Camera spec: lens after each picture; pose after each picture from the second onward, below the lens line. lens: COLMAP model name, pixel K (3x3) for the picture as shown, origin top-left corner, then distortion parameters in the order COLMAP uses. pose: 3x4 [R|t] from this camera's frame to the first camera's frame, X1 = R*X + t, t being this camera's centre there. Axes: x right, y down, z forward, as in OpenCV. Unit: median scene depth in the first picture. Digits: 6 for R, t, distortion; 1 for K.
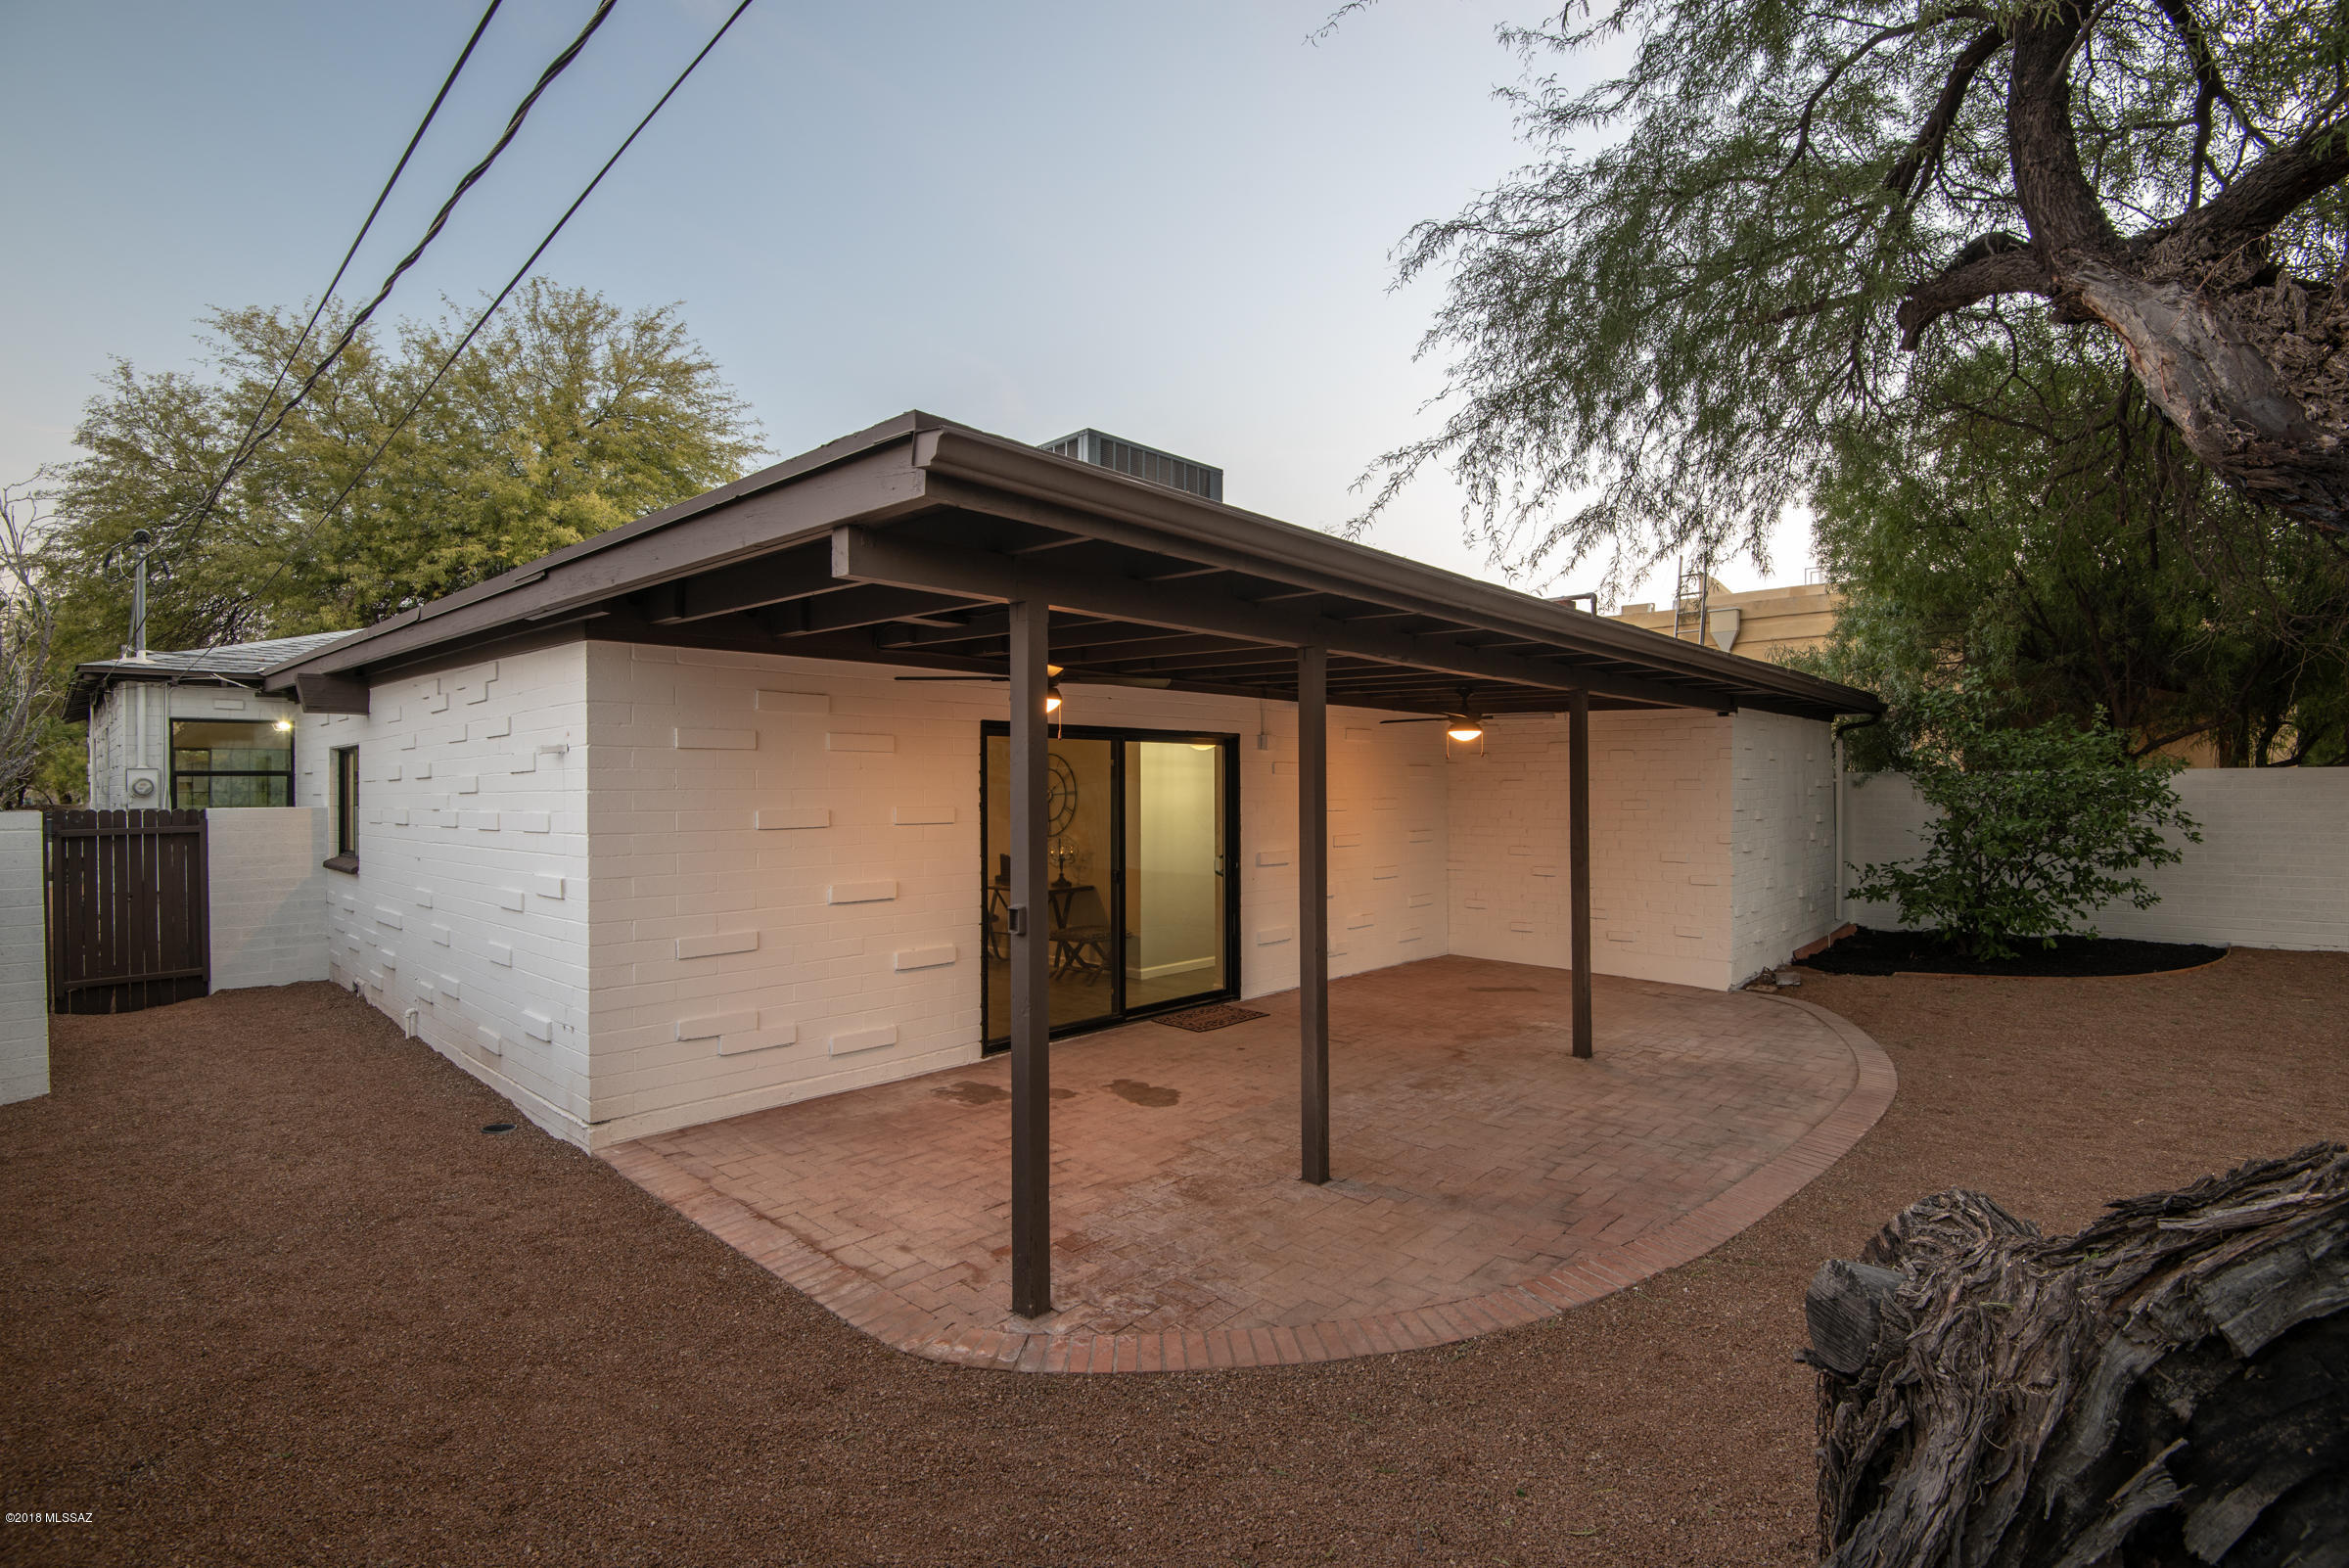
lens RADIAL K [[1081.8, 0, 1182.0], [0, 1081.8, 798.7], [0, 0, 1]] dist [-0.001311, -0.000513]
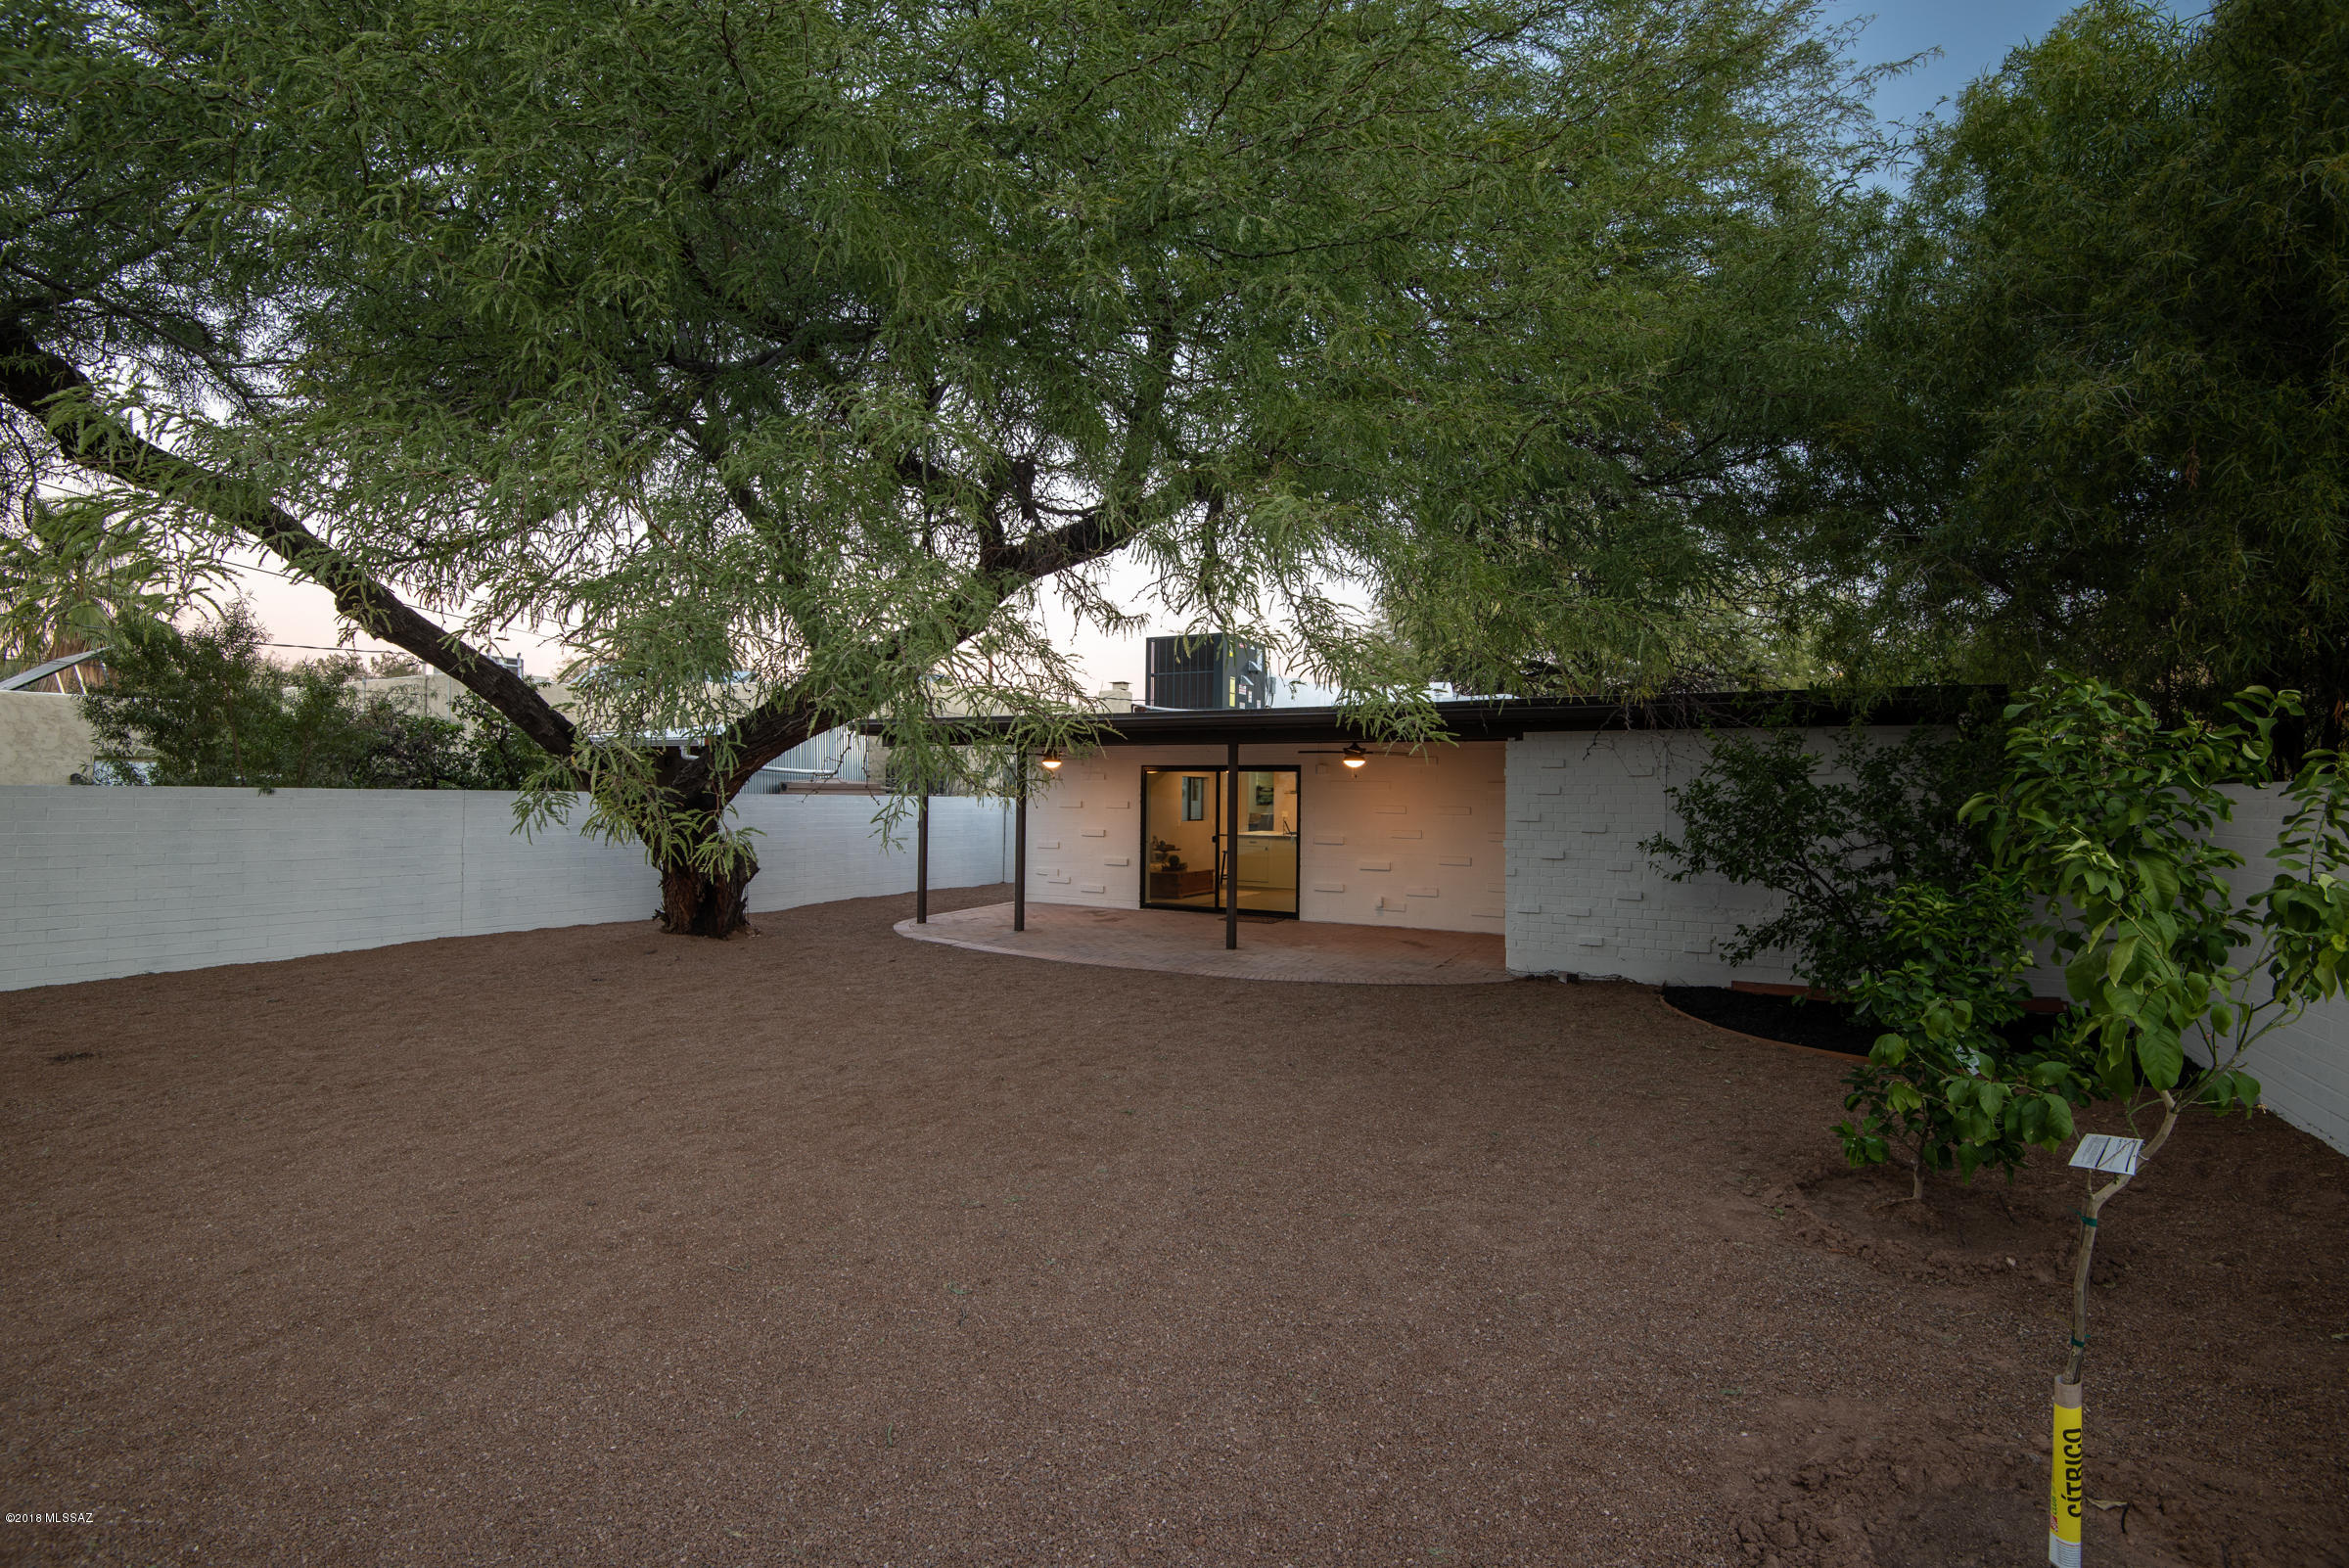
lens RADIAL K [[1081.8, 0, 1182.0], [0, 1081.8, 798.7], [0, 0, 1]] dist [-0.001311, -0.000513]
pose [[0.301277, 0.012117, -0.953460, 1.520786], [-0.034244, 0.999412, 0.001881, -0.003305], [0.952922, 0.032083, 0.301514, 0.285351]]
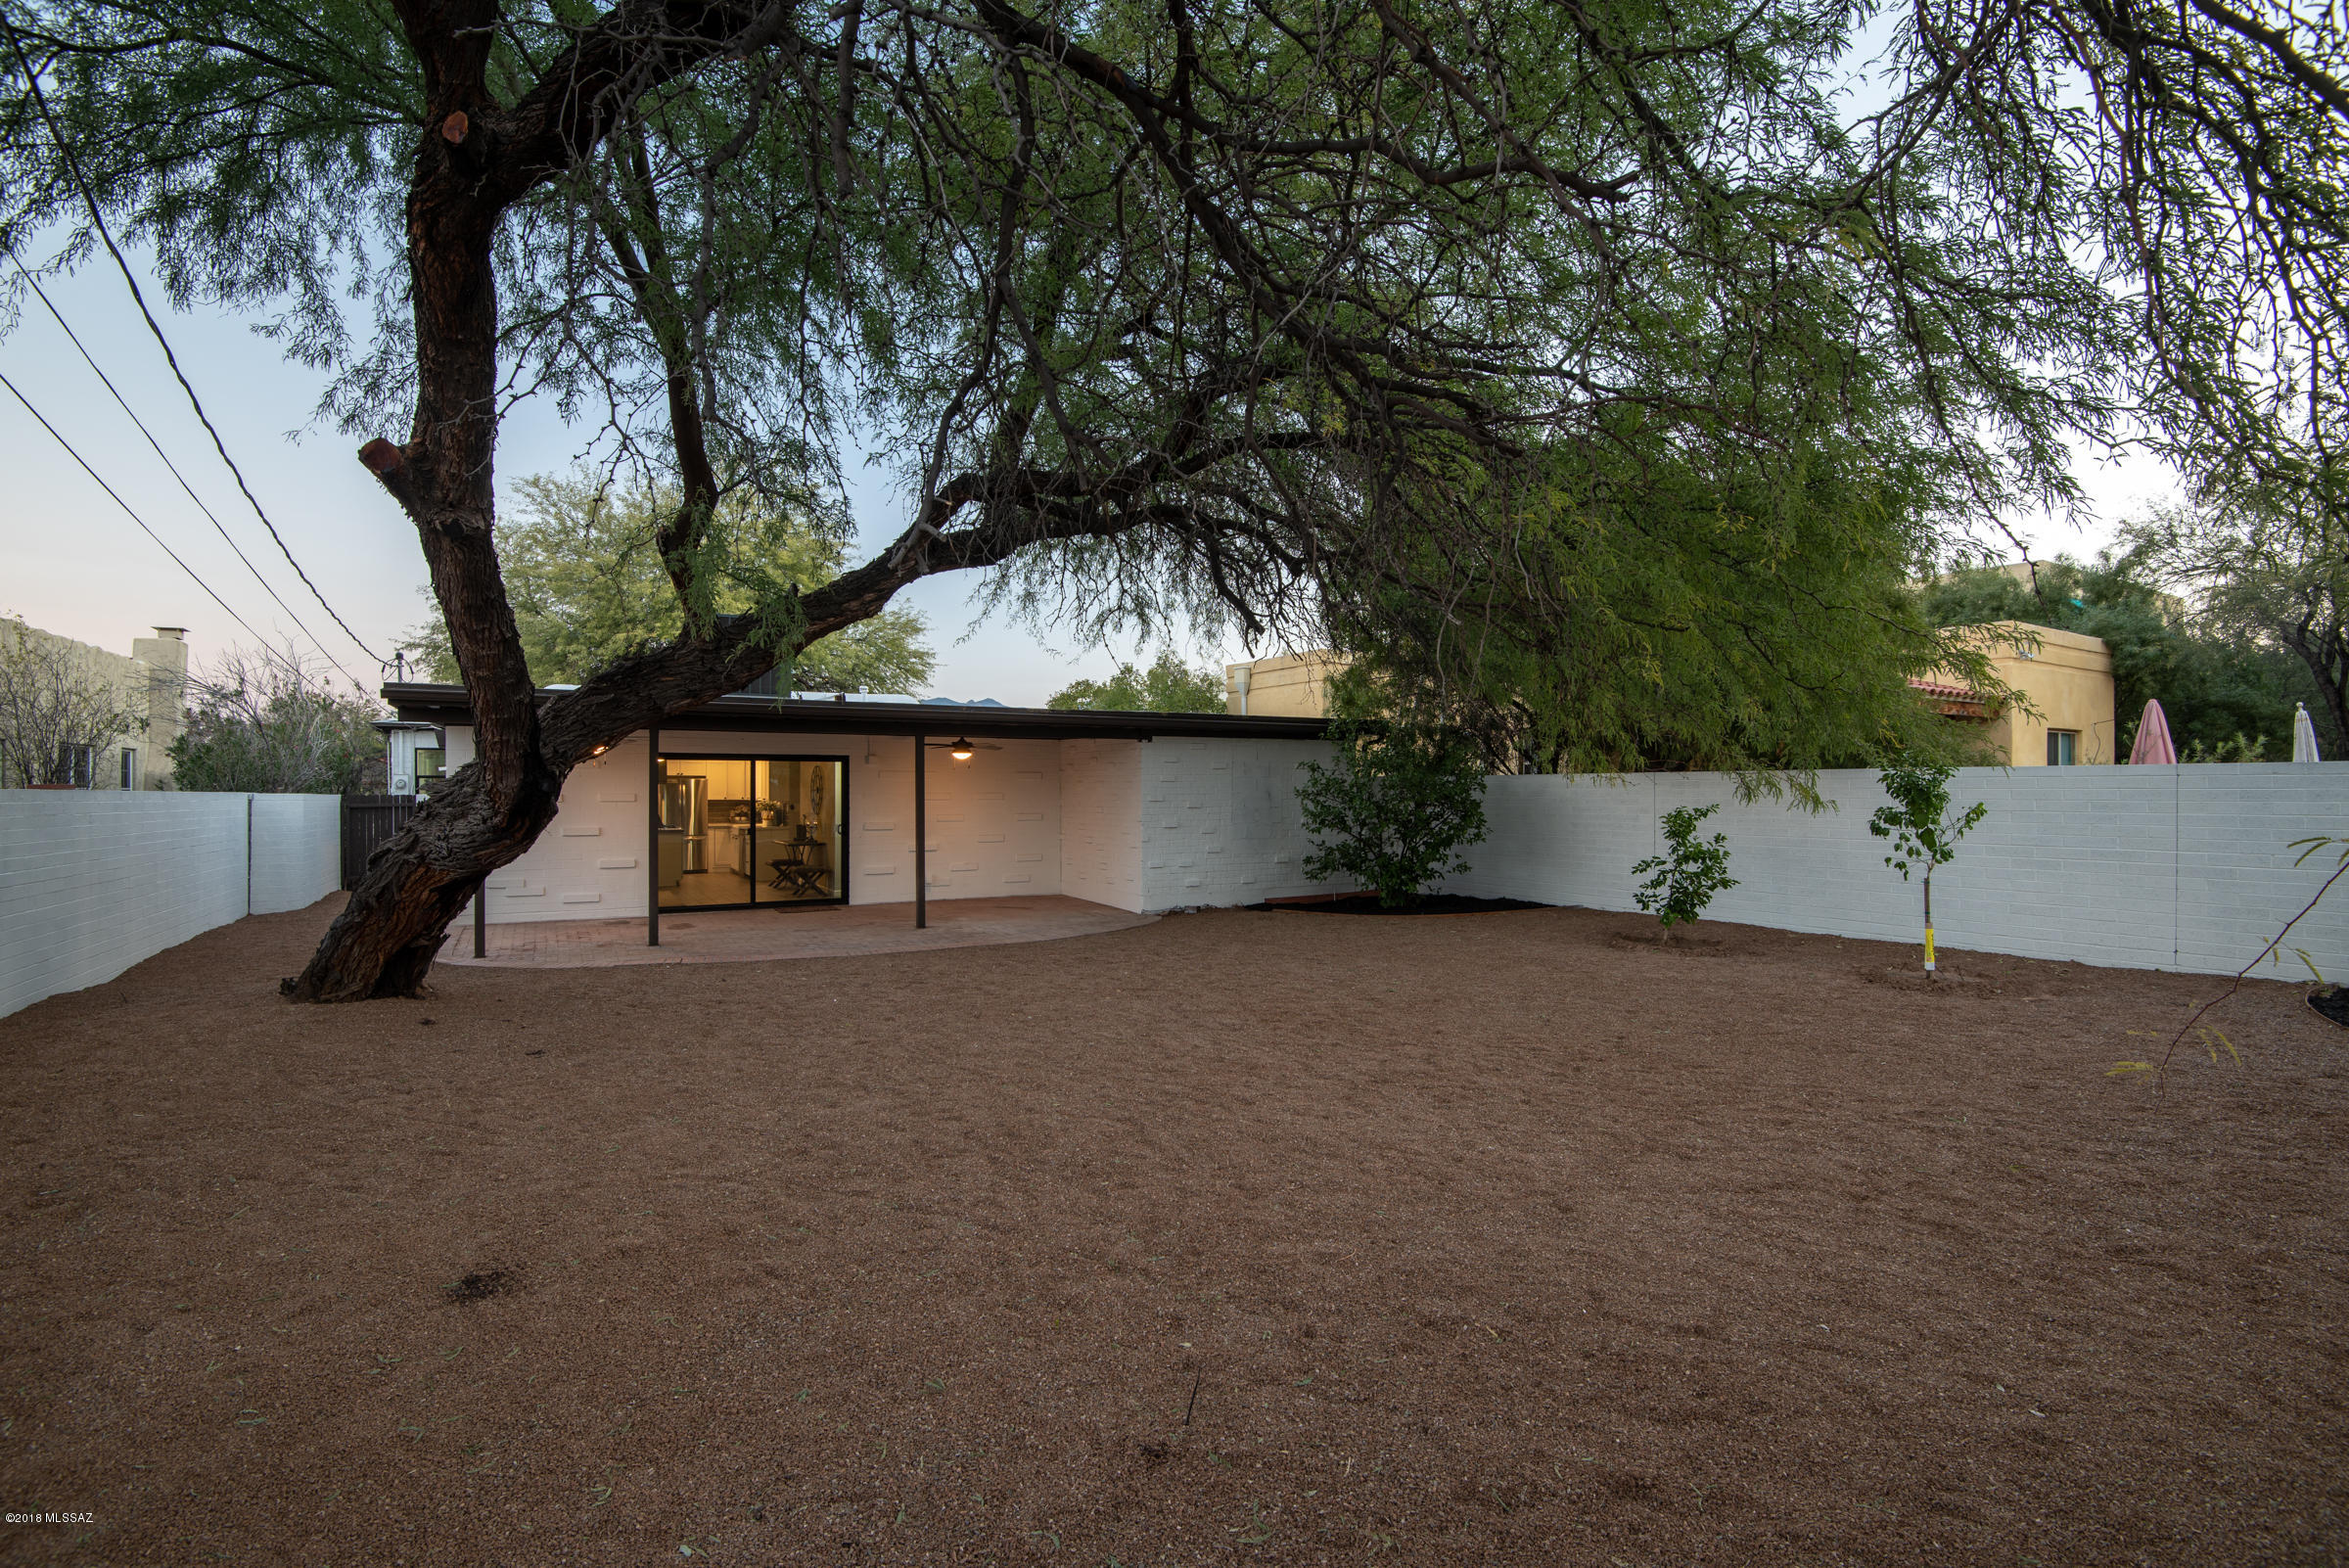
lens RADIAL K [[1081.8, 0, 1182.0], [0, 1081.8, 798.7], [0, 0, 1]] dist [-0.001311, -0.000513]
pose [[0.966770, 0.003111, -0.255628, 0.972504], [-0.005499, 0.999948, -0.008630, 0.021876], [0.255588, 0.009749, 0.966737, -0.552859]]
